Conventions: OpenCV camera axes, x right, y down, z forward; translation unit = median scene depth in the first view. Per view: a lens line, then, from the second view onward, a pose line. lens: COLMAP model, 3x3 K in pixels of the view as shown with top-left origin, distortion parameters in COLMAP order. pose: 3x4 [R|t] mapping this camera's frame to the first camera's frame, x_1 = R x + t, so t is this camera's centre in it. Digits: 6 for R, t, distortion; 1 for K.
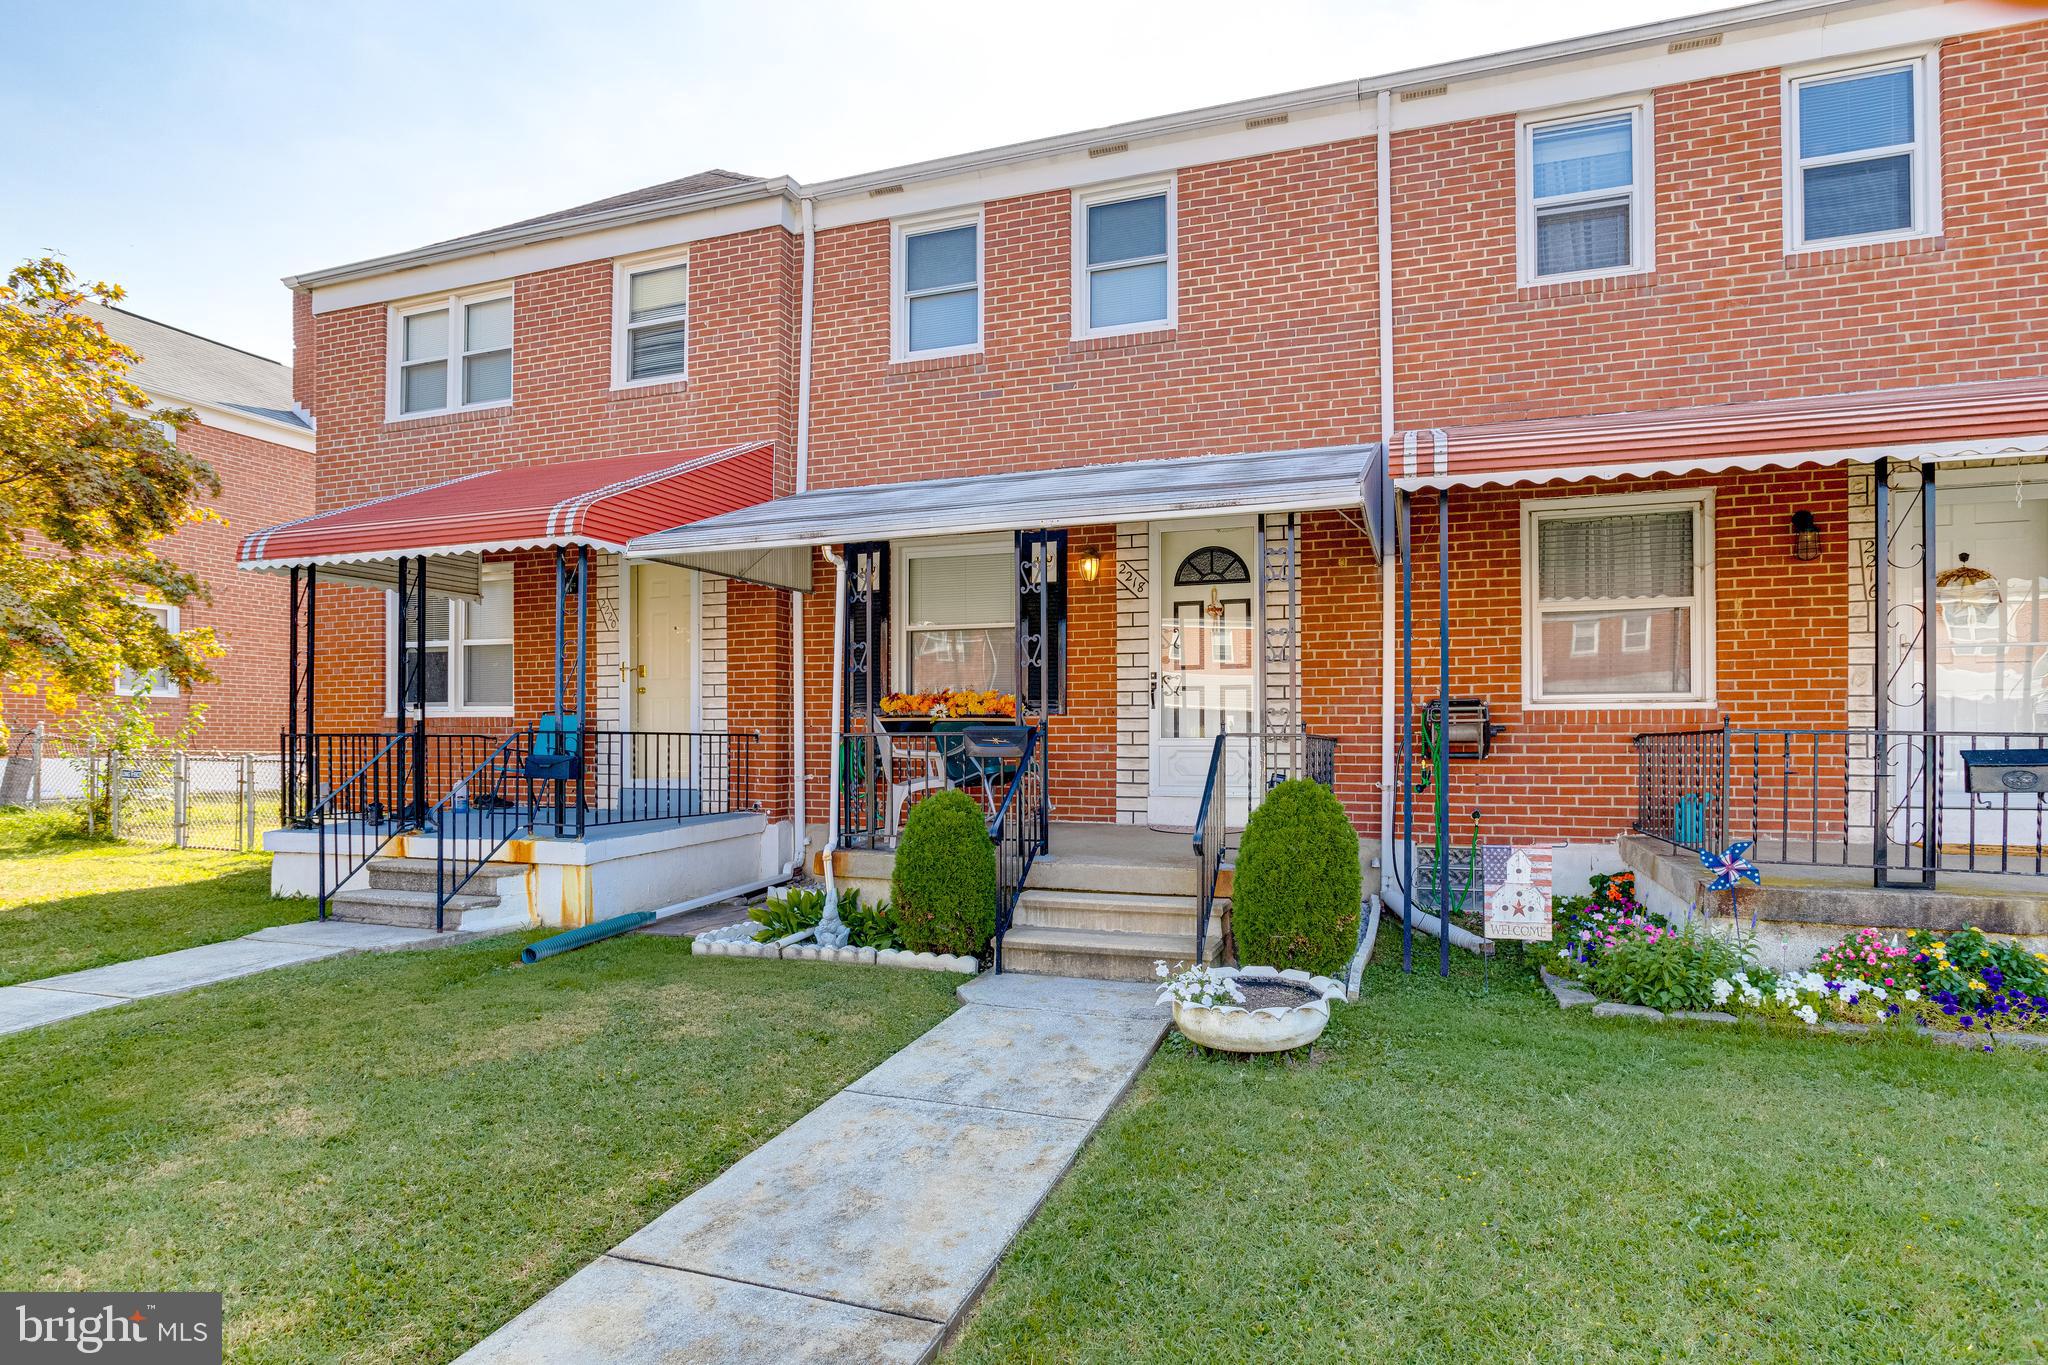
lens RADIAL K [[1035.8, 0, 1028.5], [0, 1035.8, 720.3], [0, 0, 1]] dist [-0.012264, 0.009430]
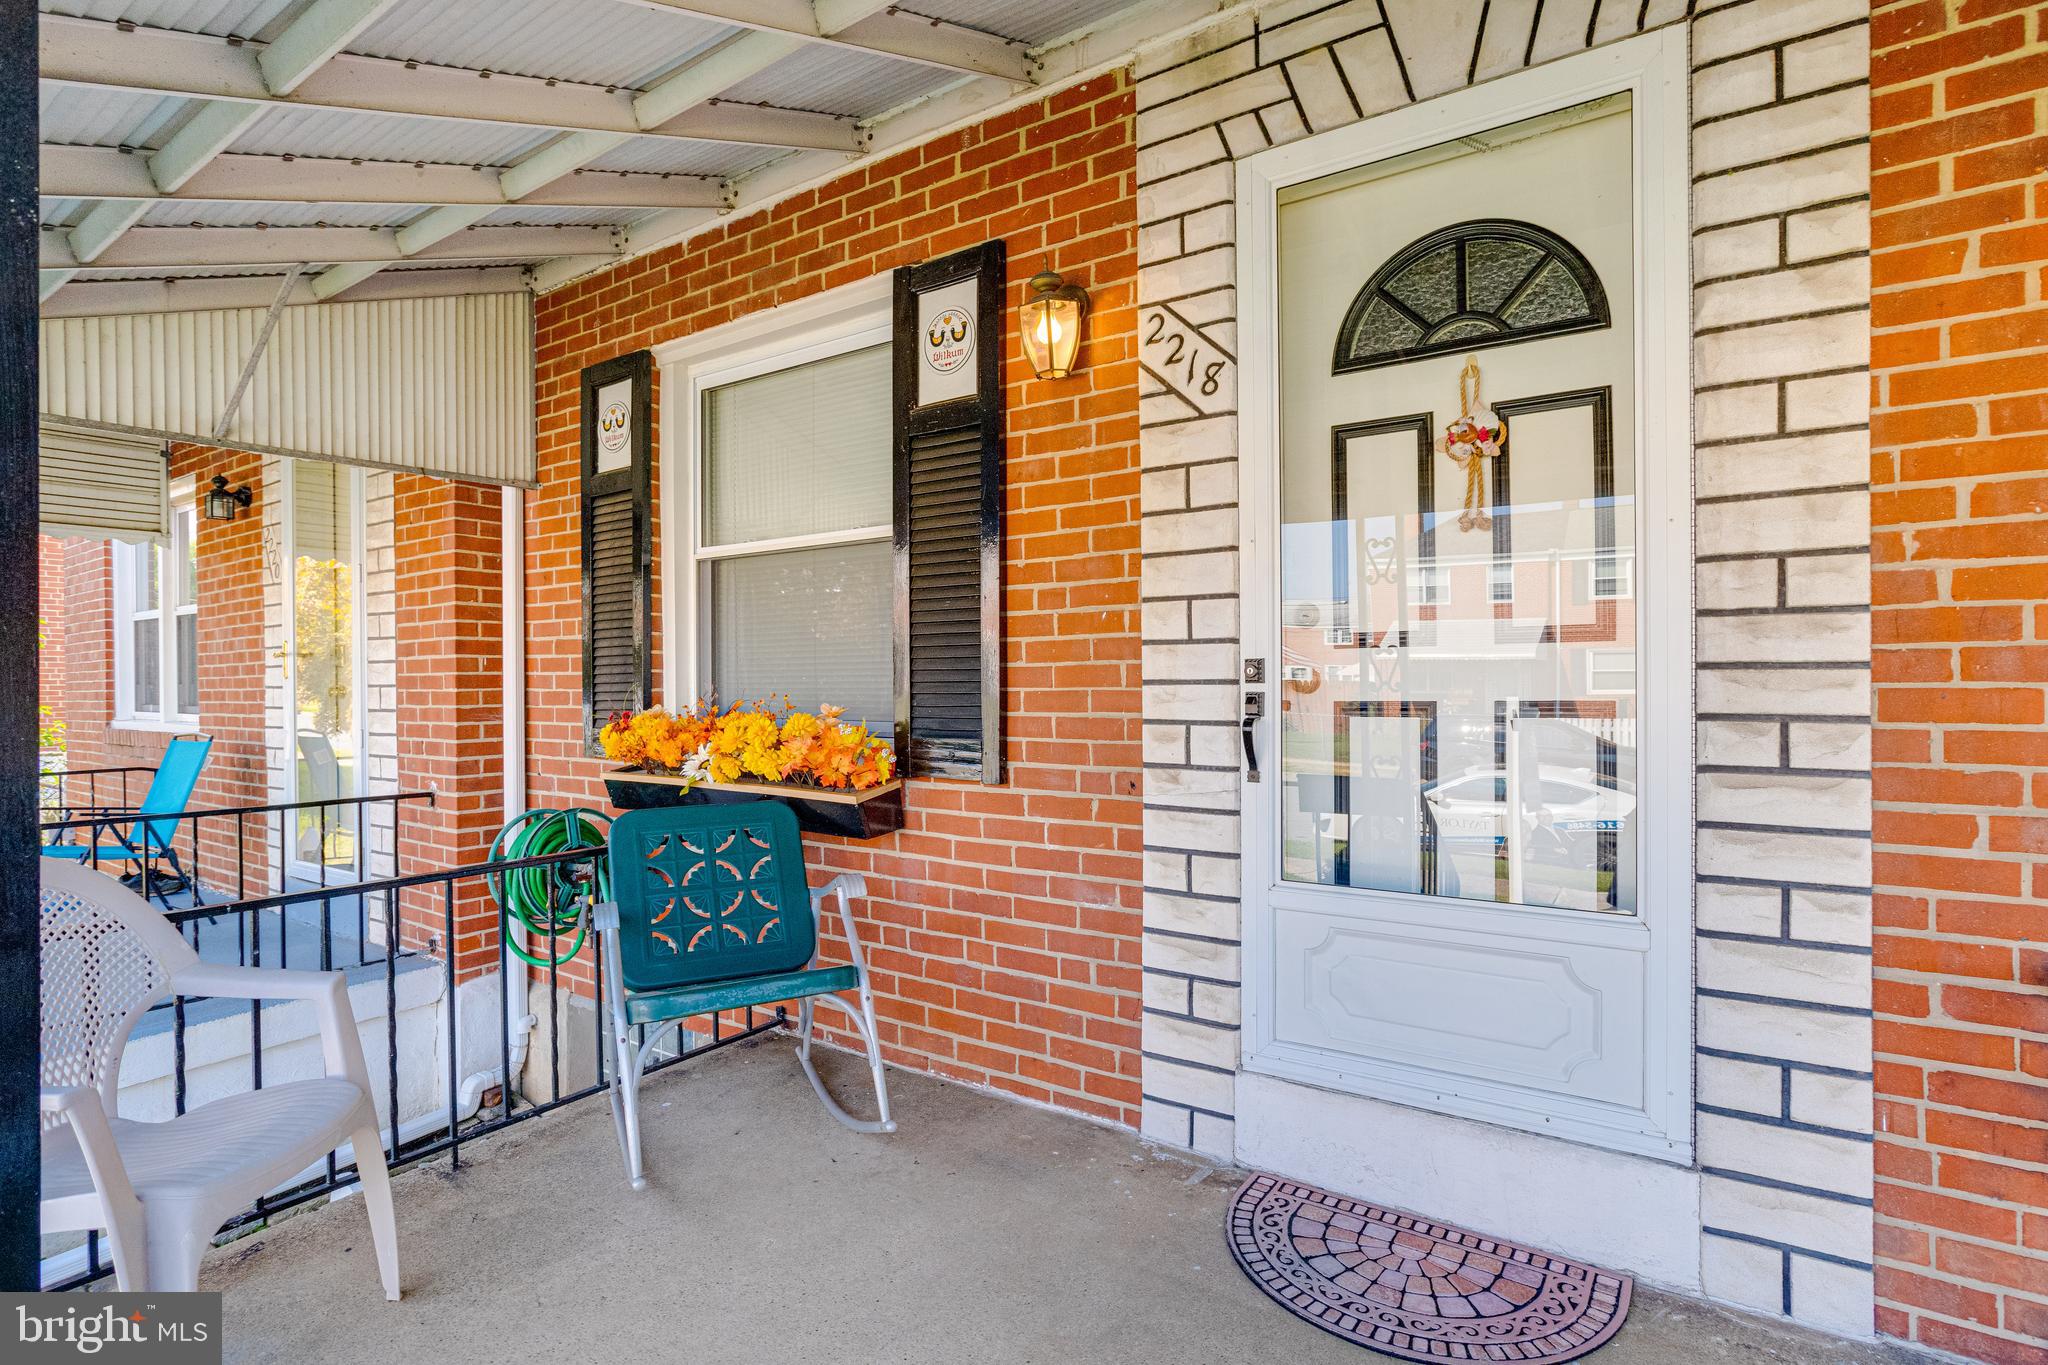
lens RADIAL K [[1003.9, 0, 1032.4], [0, 1003.9, 683.4], [0, 0, 1]] dist [-0.033751, 0.019697]
pose [[0.968206, -0.005845, -0.250087, 0.129745], [0.008809, 0.999904, 0.010735, -0.042720], [0.250000, -0.012597, 0.968164, 0.697406]]
